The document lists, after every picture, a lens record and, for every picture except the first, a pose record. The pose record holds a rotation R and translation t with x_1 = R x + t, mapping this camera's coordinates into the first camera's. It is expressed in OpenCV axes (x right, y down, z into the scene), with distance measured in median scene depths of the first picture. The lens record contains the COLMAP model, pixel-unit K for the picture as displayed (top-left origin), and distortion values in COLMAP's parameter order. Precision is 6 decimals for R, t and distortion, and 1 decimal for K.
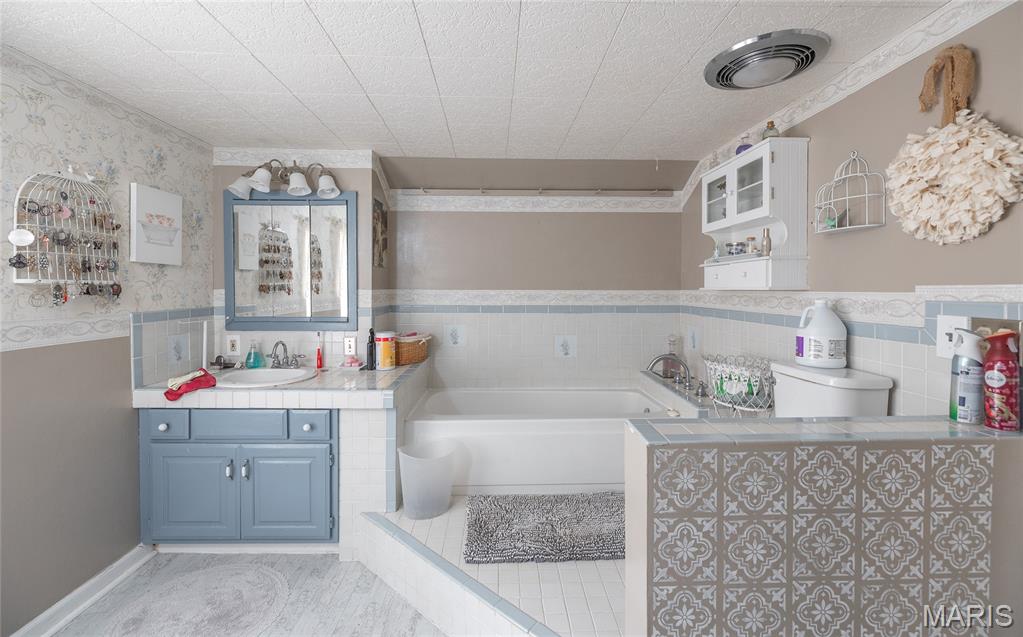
lens RADIAL K [[439.3, 0, 505.6], [0, 439.3, 292.2], [0, 0, 1]] dist [-0.001489, -0.000477]
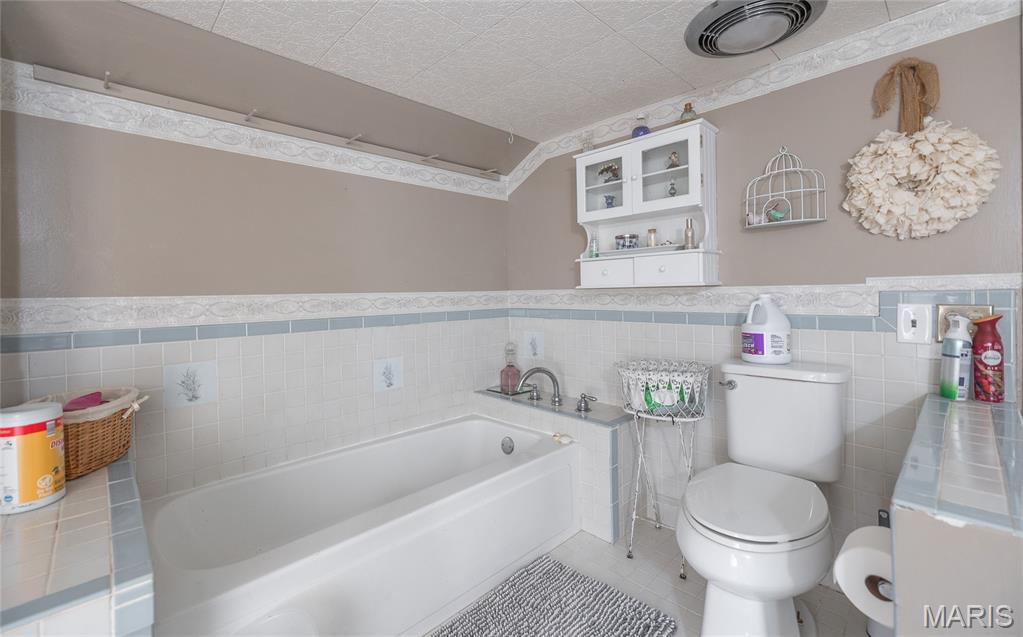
lens RADIAL K [[439.3, 0, 517.6], [0, 439.3, 295.3], [0, 0, 1]] dist [-0.001489, -0.000477]
pose [[0.728842, -0.020635, 0.684371, -0.261543], [0.024606, 0.999689, 0.003938, 0.002078], [-0.684240, 0.013970, 0.729123, 0.504547]]
